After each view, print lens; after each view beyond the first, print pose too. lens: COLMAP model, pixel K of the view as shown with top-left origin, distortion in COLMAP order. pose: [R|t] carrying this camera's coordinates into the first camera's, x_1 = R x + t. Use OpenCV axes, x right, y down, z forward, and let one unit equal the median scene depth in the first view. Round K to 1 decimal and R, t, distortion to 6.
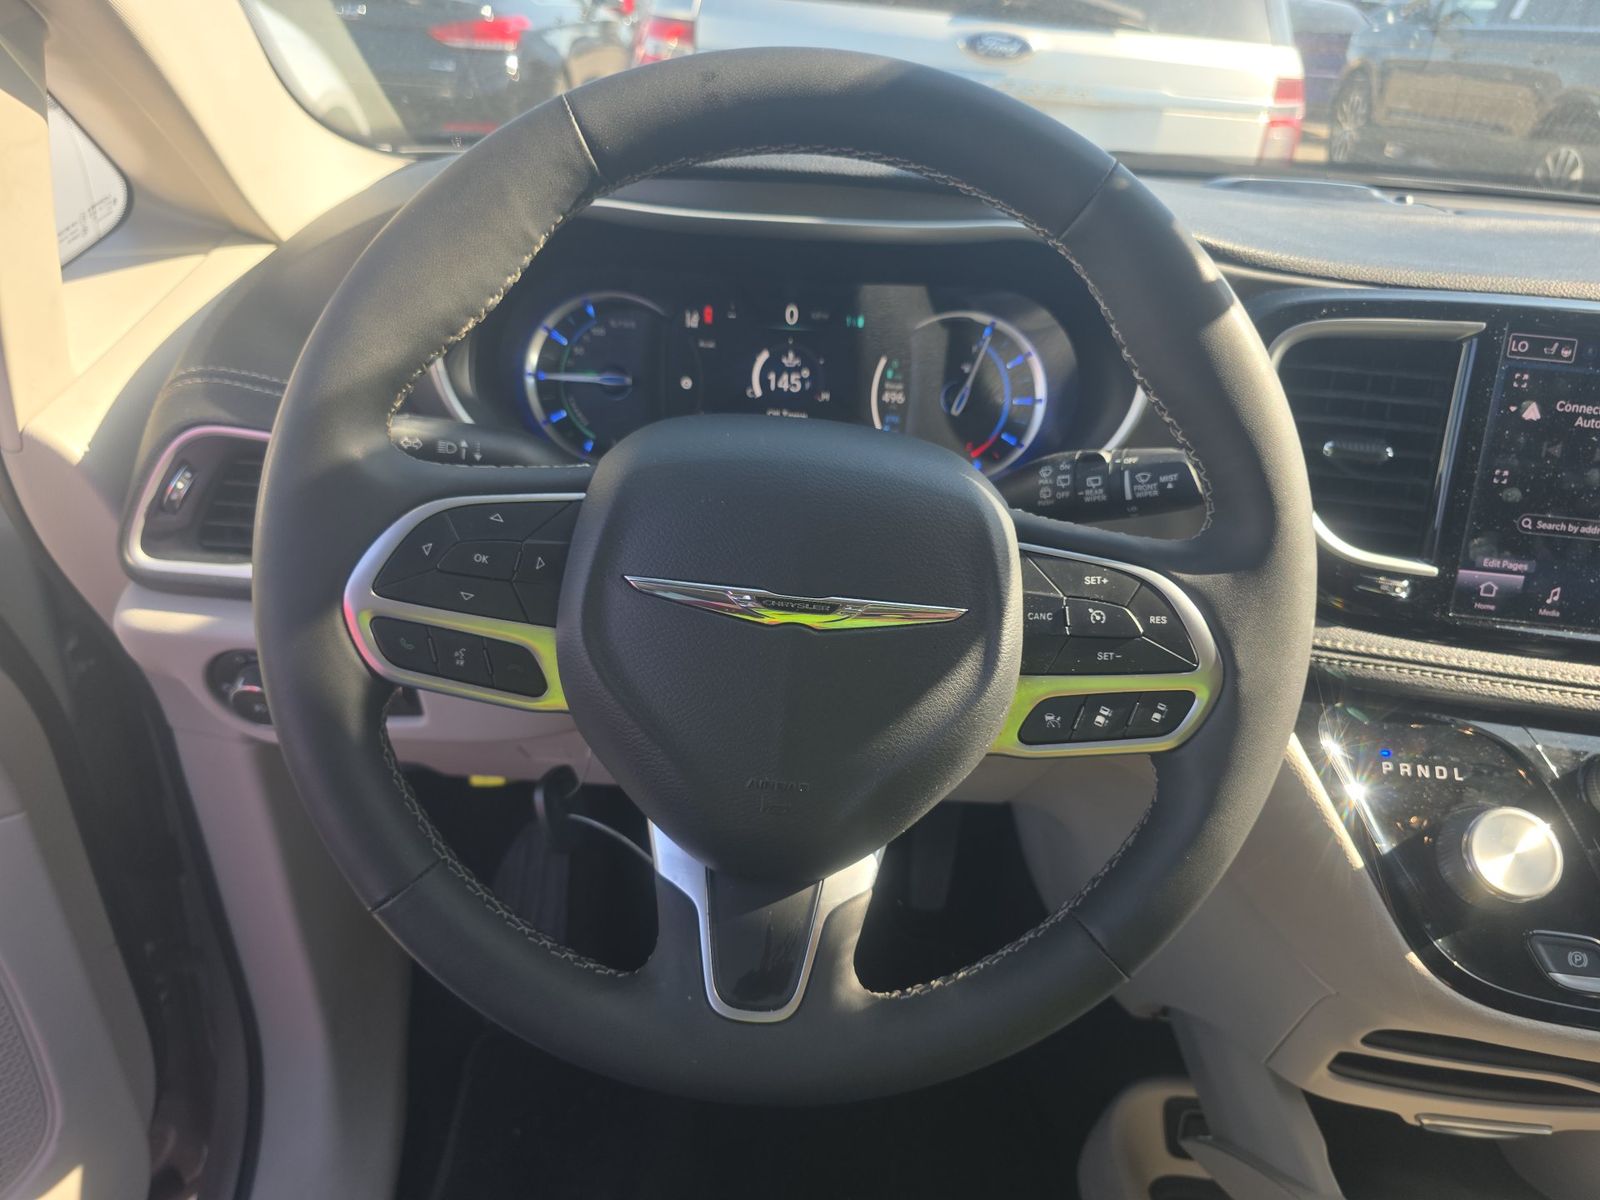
lens RADIAL K [[1138.5, 0, 750.5], [0, 1138.5, 608.2], [0, 0, 1]] dist [0.029418, -0.025446]
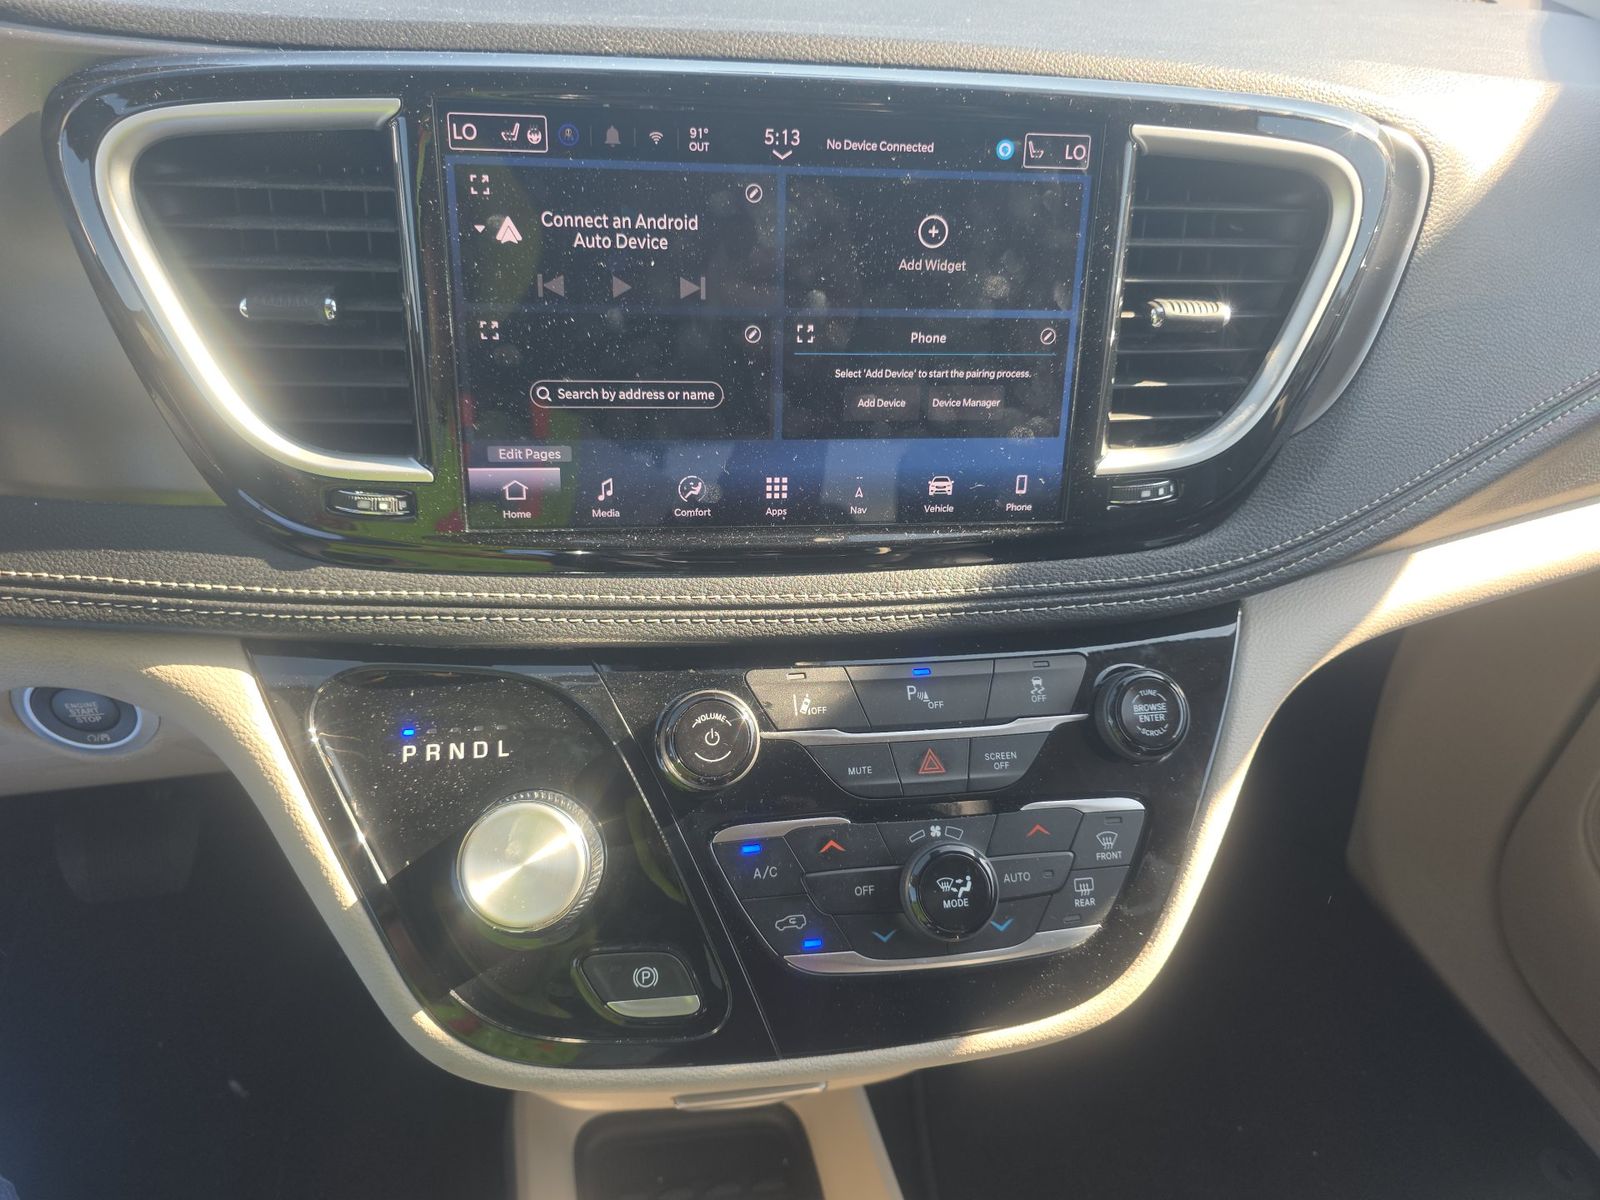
lens RADIAL K [[1138.5, 0, 750.5], [0, 1138.5, 608.2], [0, 0, 1]] dist [0.029418, -0.025446]
pose [[0.979015, -0.129975, 0.156958, 0.672031], [0.107690, 0.983846, 0.143003, -0.030607], [-0.173009, -0.123100, 0.977197, 0.273707]]
